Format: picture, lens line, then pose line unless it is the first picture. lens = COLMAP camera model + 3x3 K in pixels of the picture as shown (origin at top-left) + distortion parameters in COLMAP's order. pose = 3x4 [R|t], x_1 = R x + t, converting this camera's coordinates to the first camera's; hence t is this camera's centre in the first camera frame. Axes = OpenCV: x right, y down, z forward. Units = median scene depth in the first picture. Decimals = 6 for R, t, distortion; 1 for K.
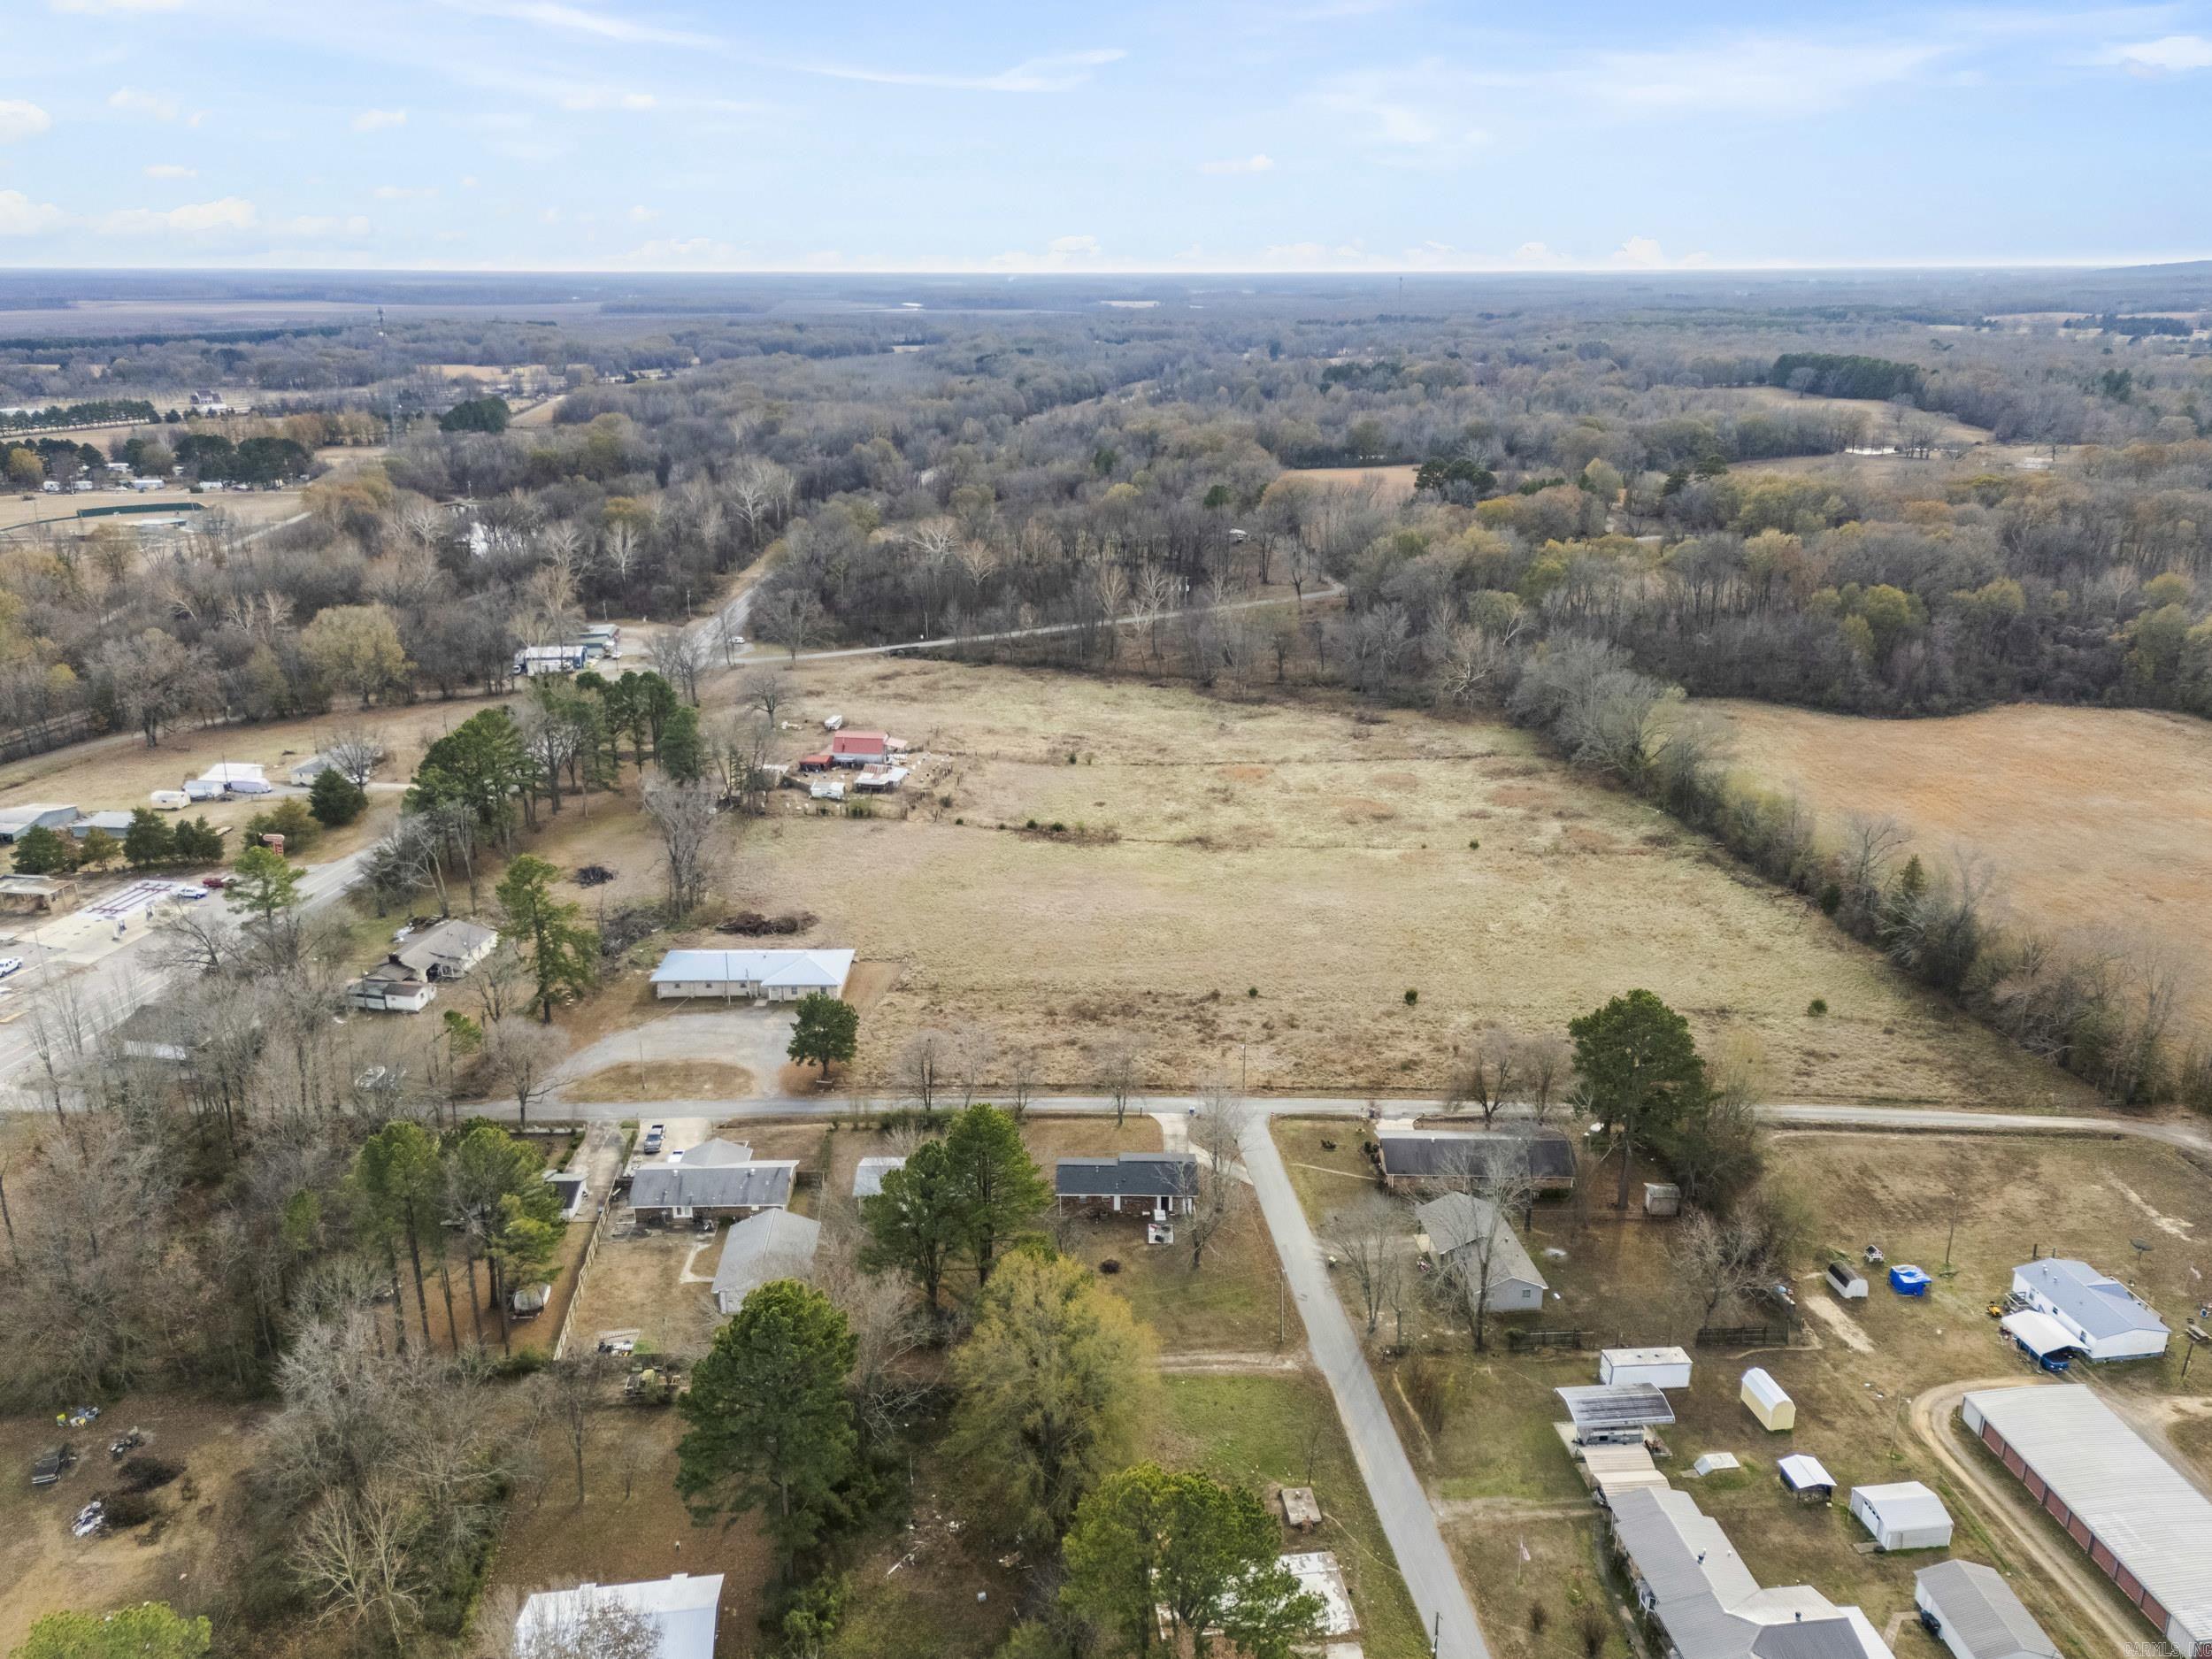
lens RADIAL K [[1627.8, 0, 1108.0], [0, 1627.8, 838.0], [0, 0, 1]] dist [0.065682, -0.054442]
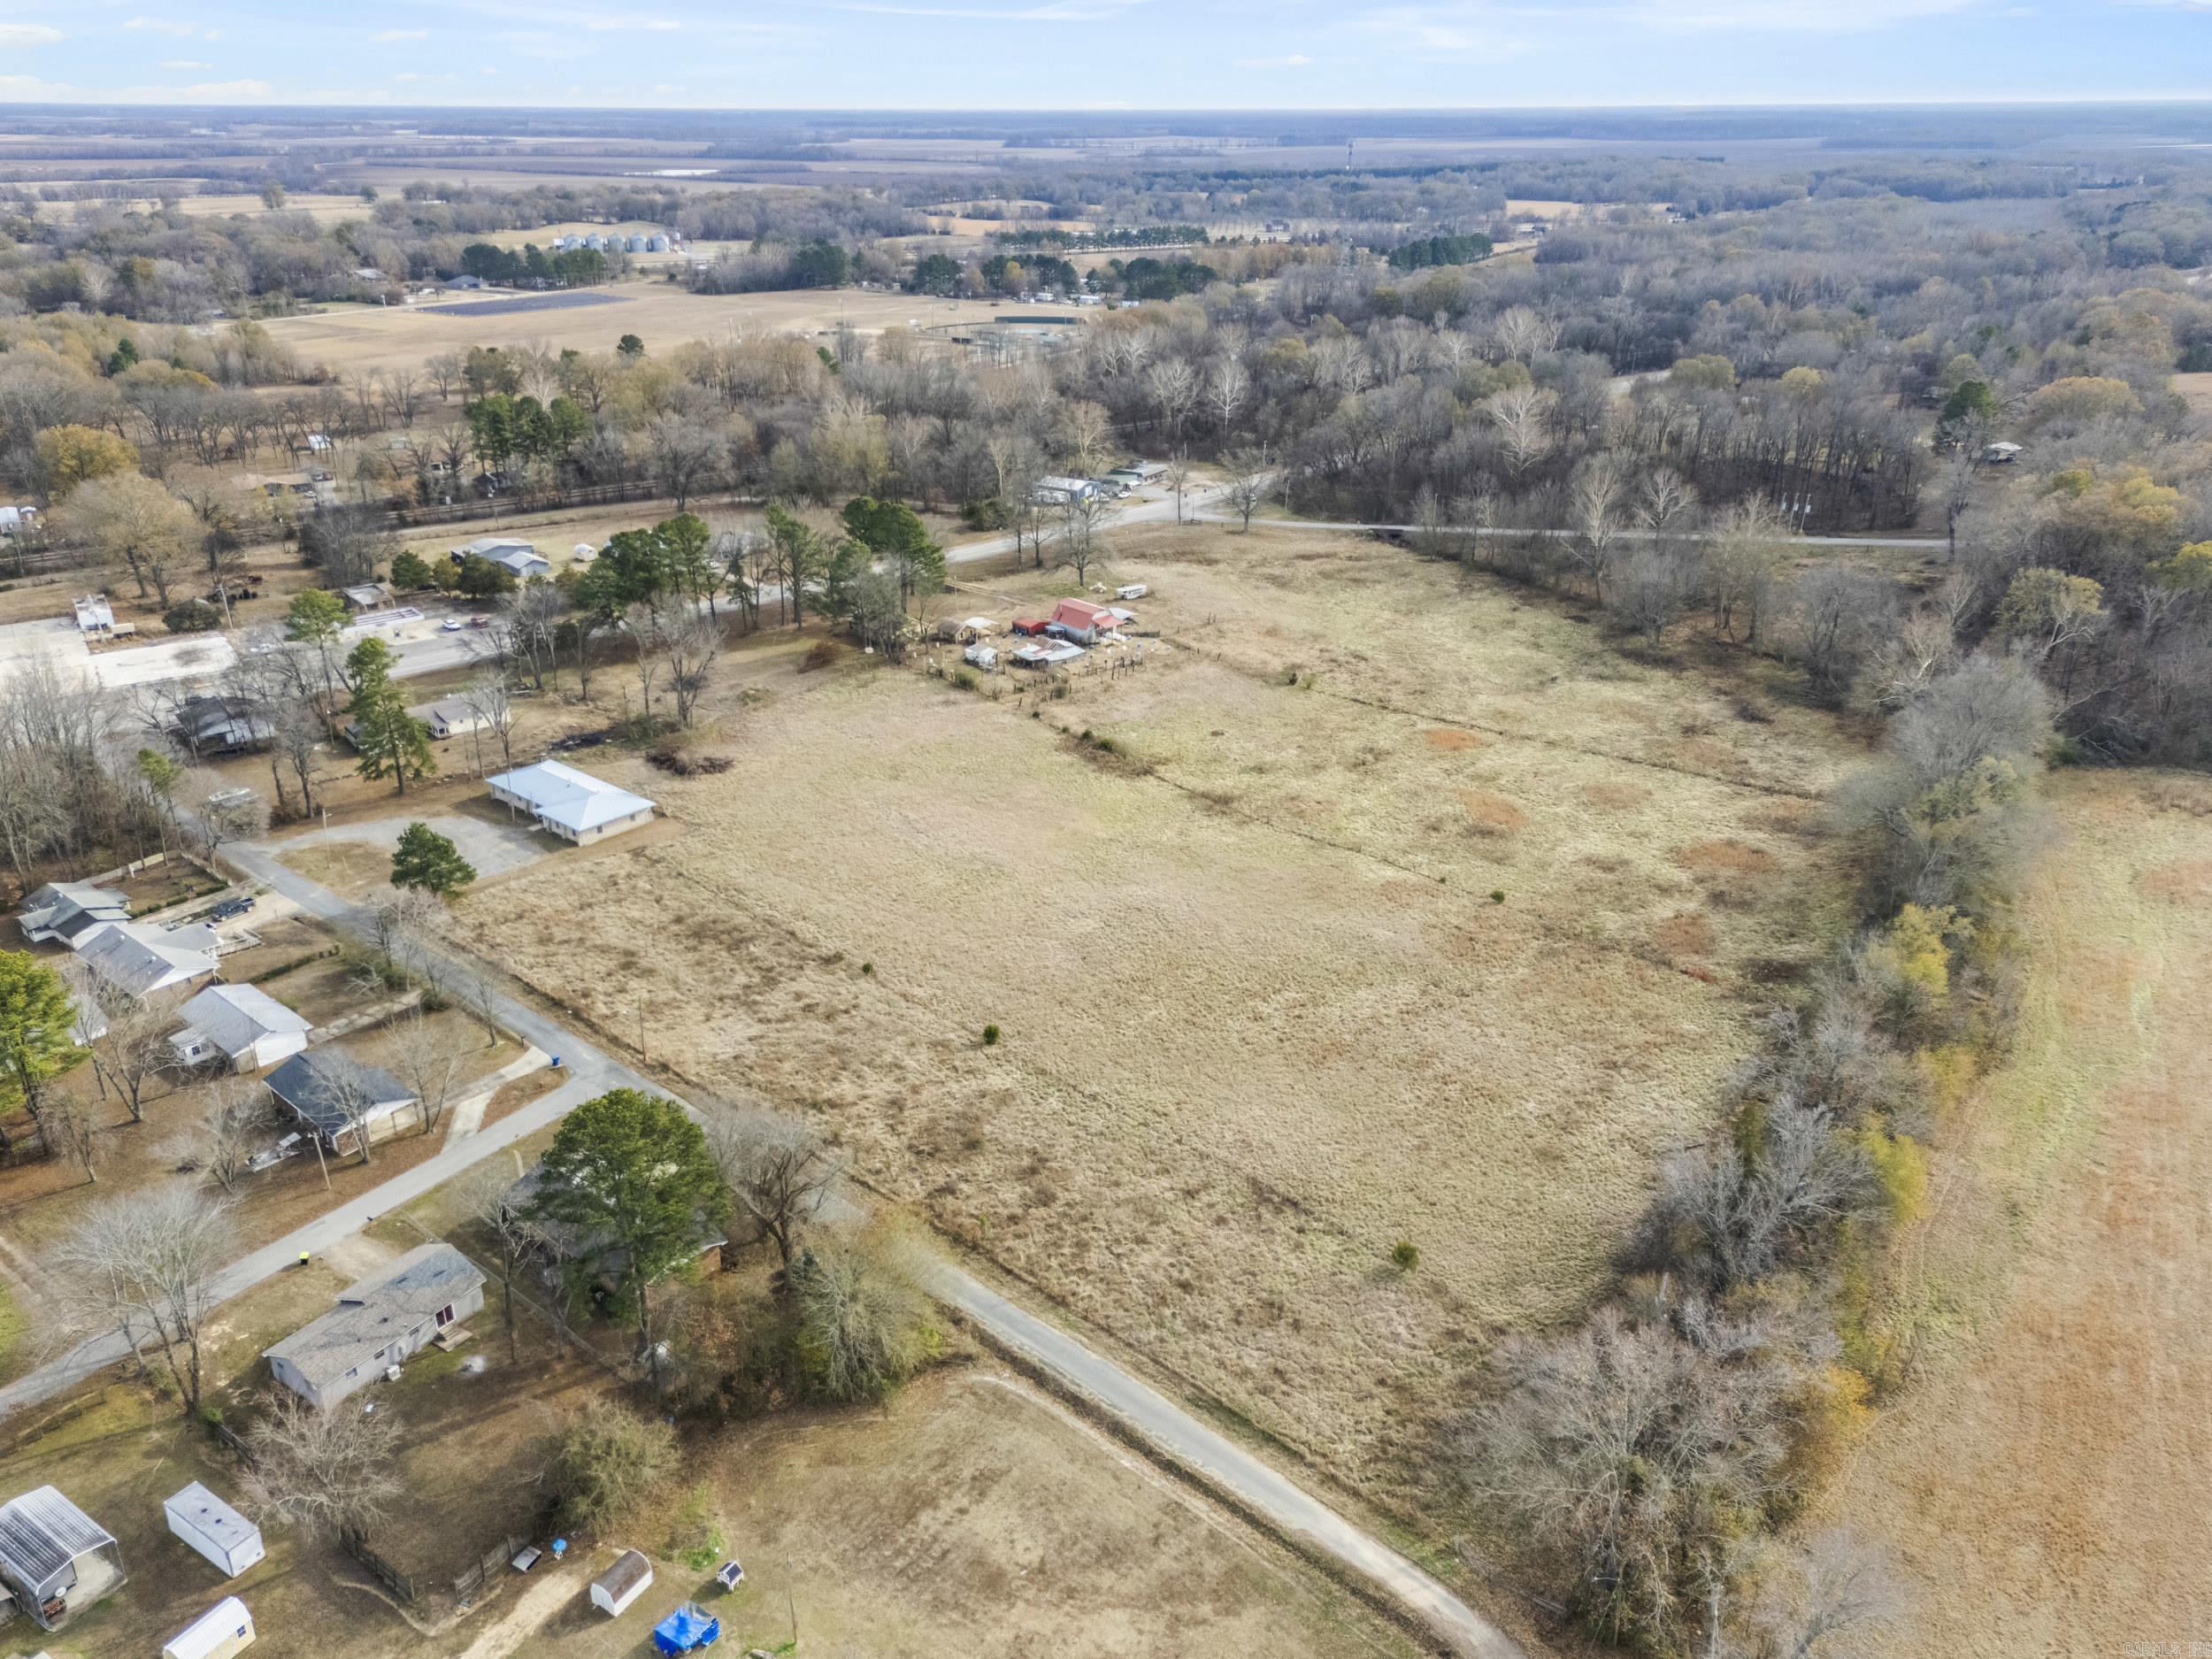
lens RADIAL K [[1627.8, 0, 1116.0], [0, 1627.8, 820.9], [0, 0, 1]] dist [0.065682, -0.054442]
pose [[0.768822, 0.256044, -0.585964, 0.493407], [-0.209956, 0.966613, 0.146897, -0.096174], [0.604012, 0.010088, 0.796911, 0.306694]]
